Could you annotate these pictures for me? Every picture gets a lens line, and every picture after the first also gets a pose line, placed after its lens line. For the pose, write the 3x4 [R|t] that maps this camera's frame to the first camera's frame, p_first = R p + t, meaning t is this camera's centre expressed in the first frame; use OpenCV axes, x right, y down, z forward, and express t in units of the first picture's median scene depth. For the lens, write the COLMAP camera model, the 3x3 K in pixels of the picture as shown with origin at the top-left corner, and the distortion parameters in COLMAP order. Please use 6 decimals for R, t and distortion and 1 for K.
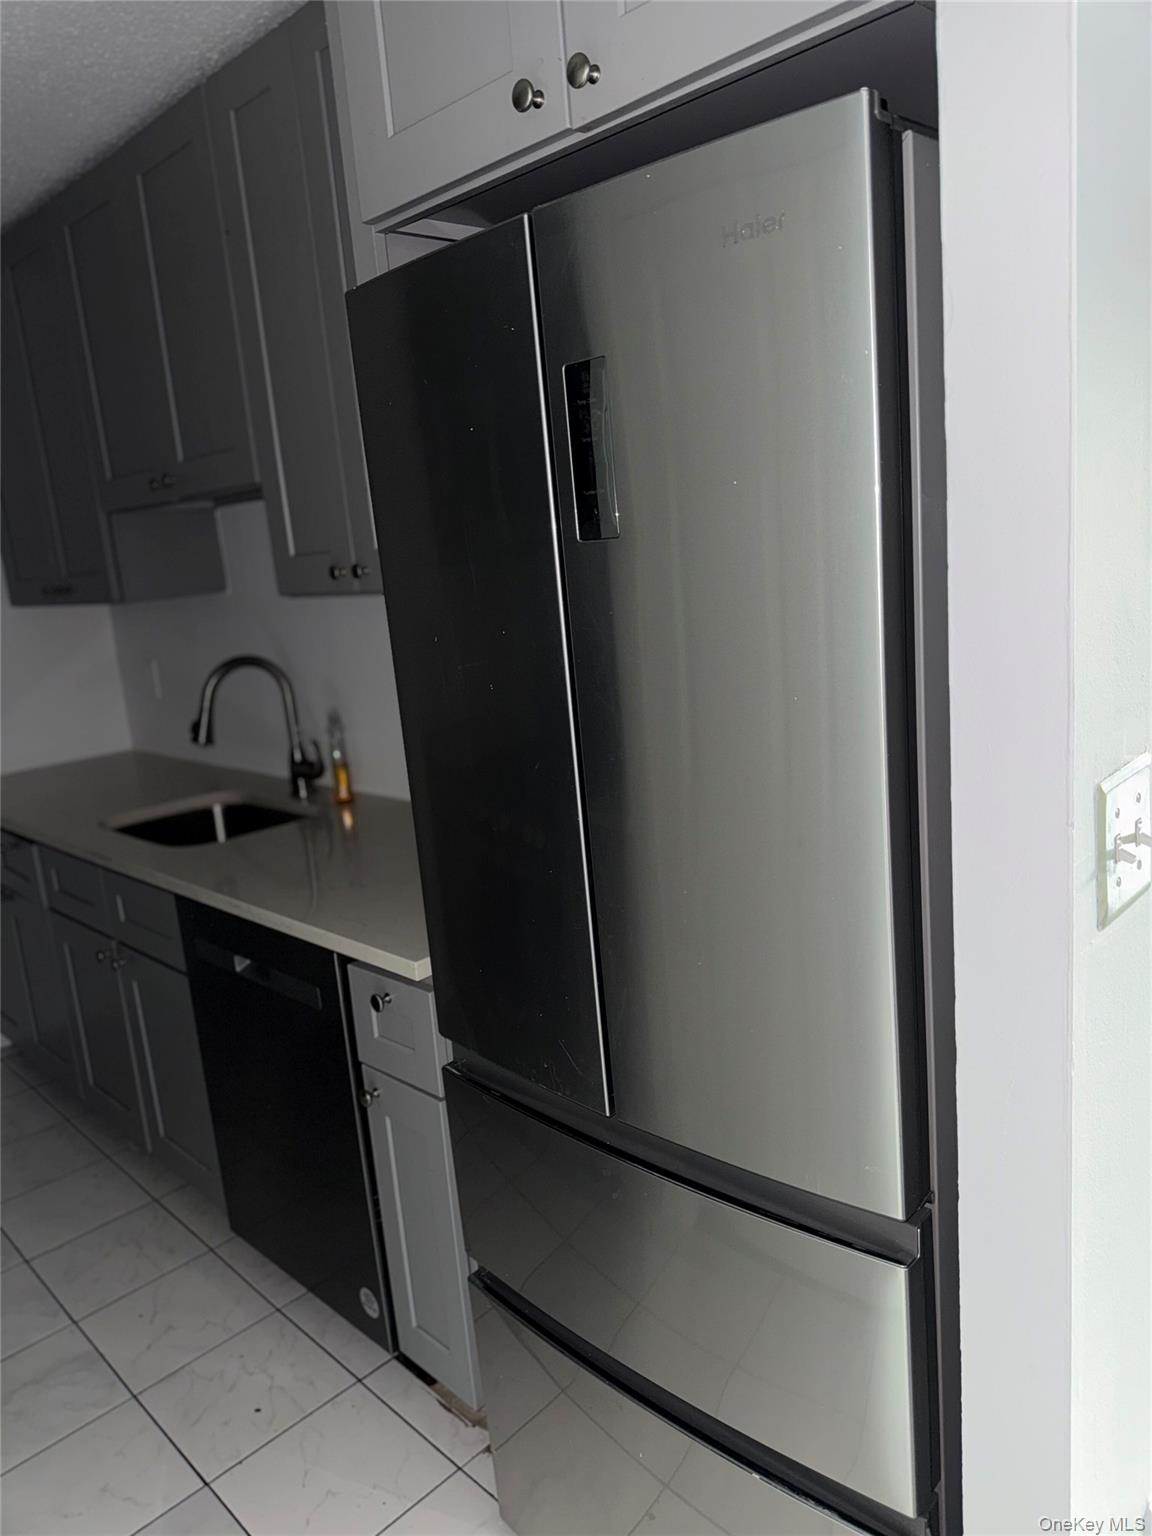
lens RADIAL K [[1083.9, 0, 568.0], [0, 1083.9, 765.0], [0, 0, 1]] dist [0.034017, -0.038735]
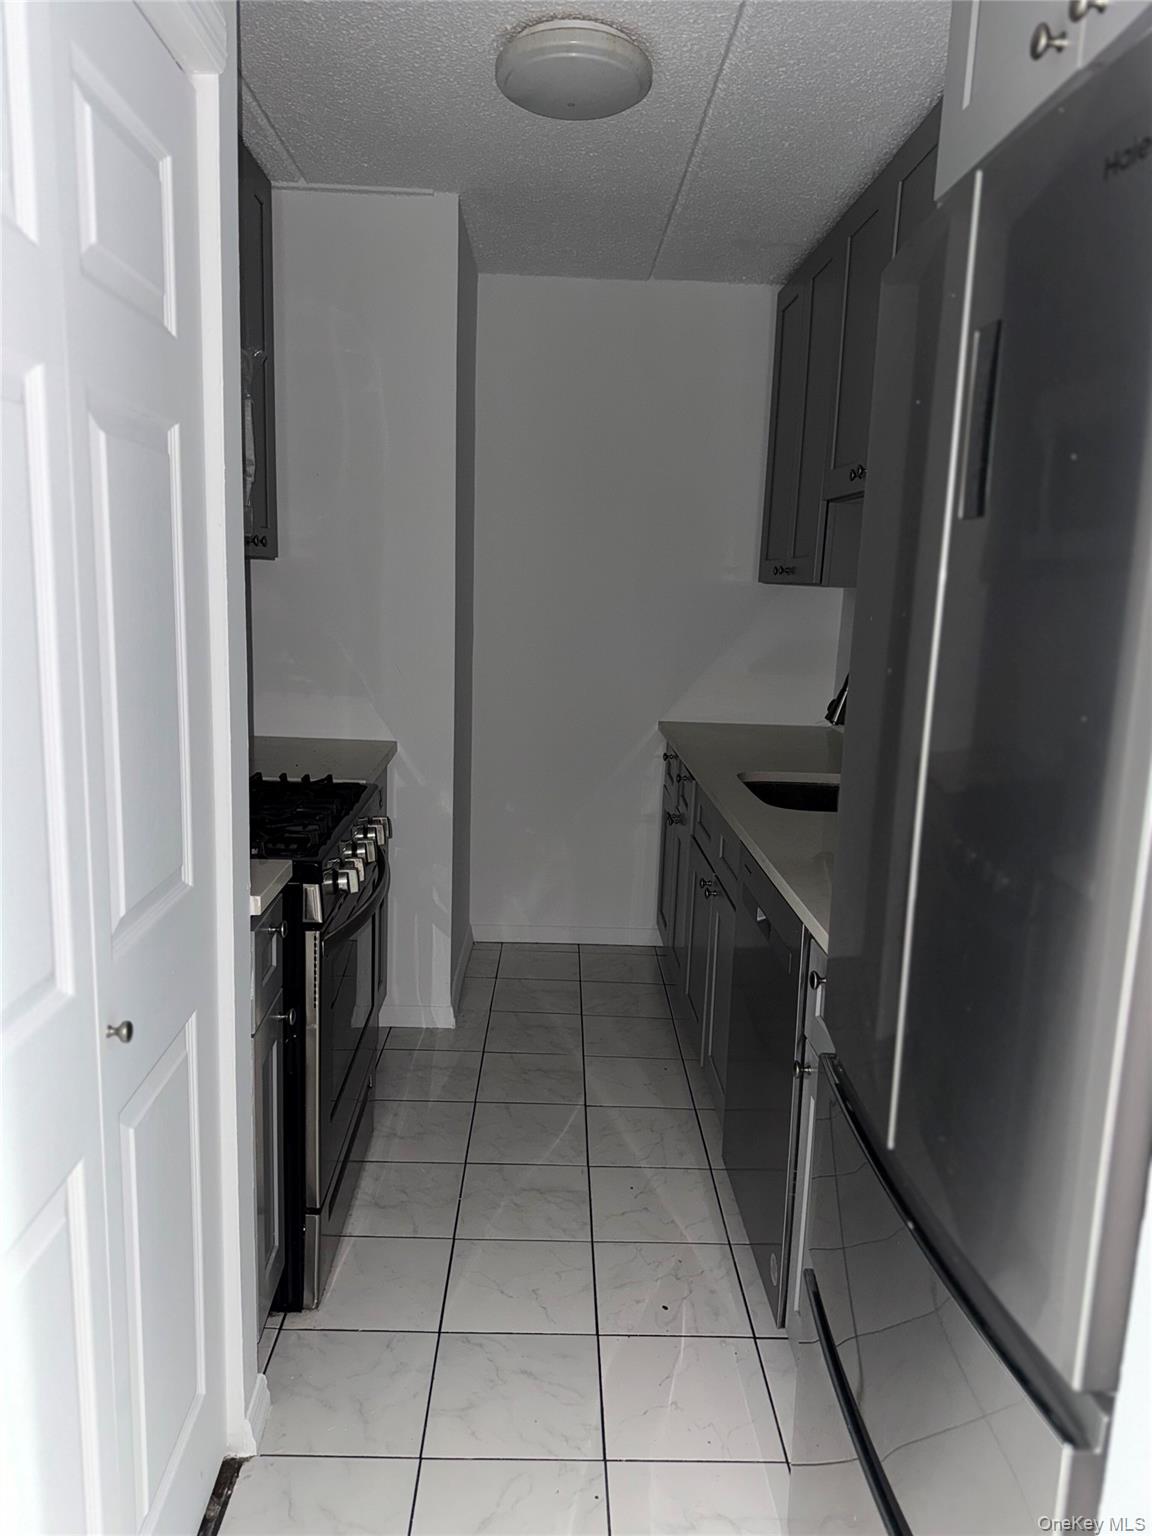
lens RADIAL K [[1083.9, 0, 581.2], [0, 1083.9, 772.6], [0, 0, 1]] dist [0.034017, -0.038735]
pose [[0.727212, 0.230978, -0.646383, 0.240909], [-0.235074, 0.968544, 0.081629, -0.000048], [0.644905, 0.092586, 0.758634, 0.063791]]
